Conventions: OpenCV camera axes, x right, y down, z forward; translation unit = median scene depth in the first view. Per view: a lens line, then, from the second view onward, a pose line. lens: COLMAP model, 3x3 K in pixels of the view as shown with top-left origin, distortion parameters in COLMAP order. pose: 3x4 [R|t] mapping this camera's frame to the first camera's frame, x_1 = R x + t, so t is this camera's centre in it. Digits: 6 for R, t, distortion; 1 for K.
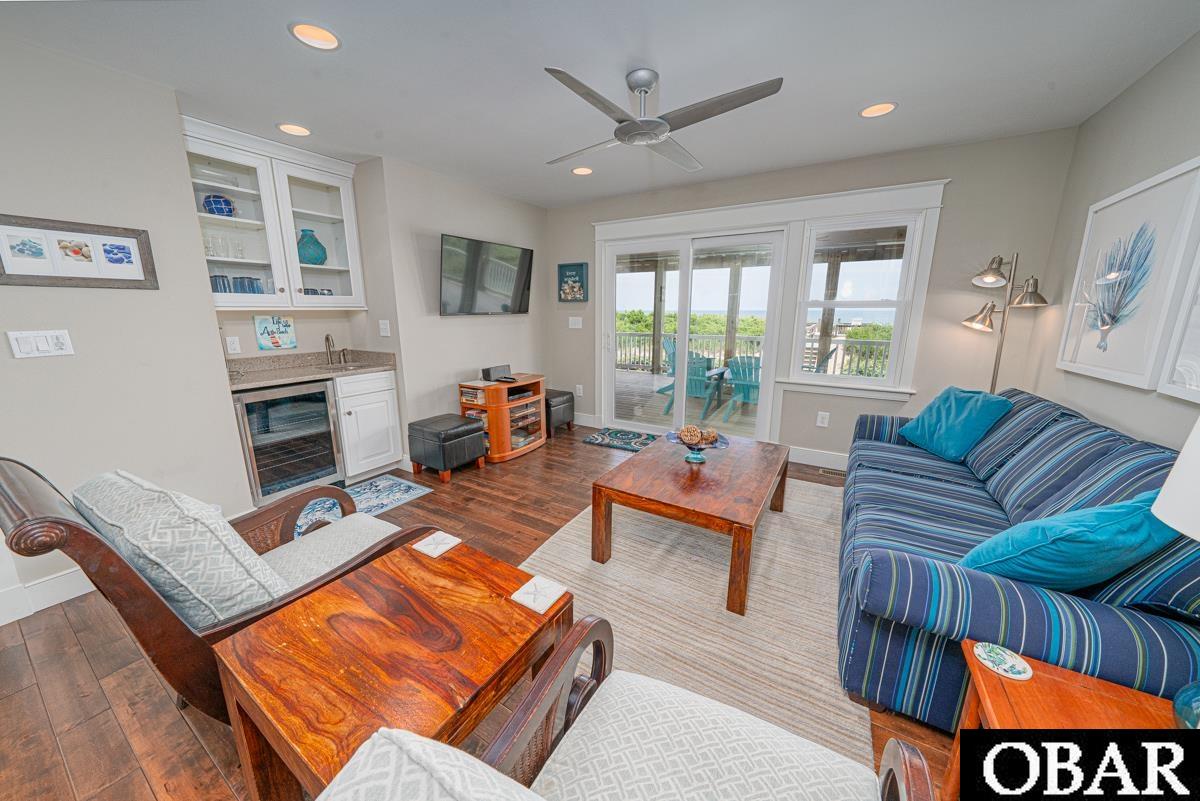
lens RADIAL K [[412.7, 0, 598.0], [0, 412.7, 401.0], [0, 0, 1]] dist [-0.002199, -0.000004]
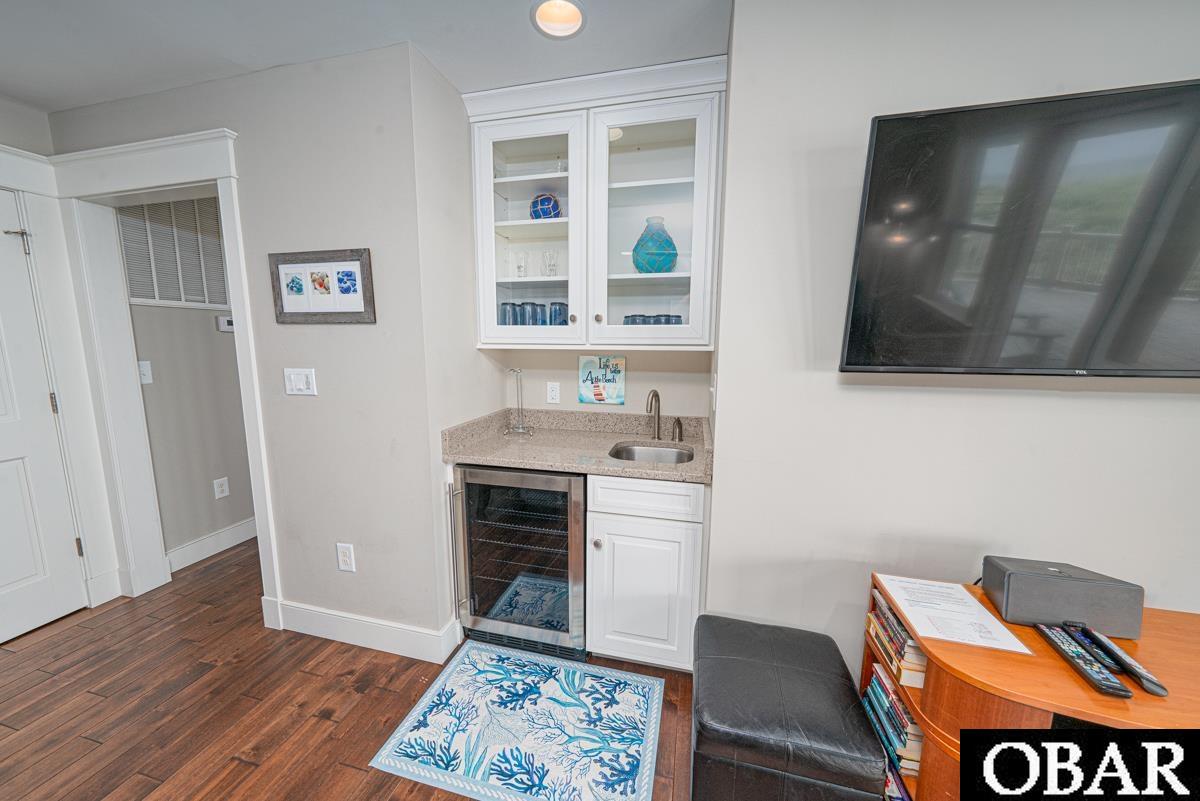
lens RADIAL K [[412.7, 0, 601.0], [0, 412.7, 395.6], [0, 0, 1]] dist [-0.002199, -0.000004]
pose [[0.306327, 0.132597, -0.942646, -0.143498], [-0.213933, 0.974509, 0.067559, -0.216395], [0.927575, 0.180968, 0.326886, 0.895384]]
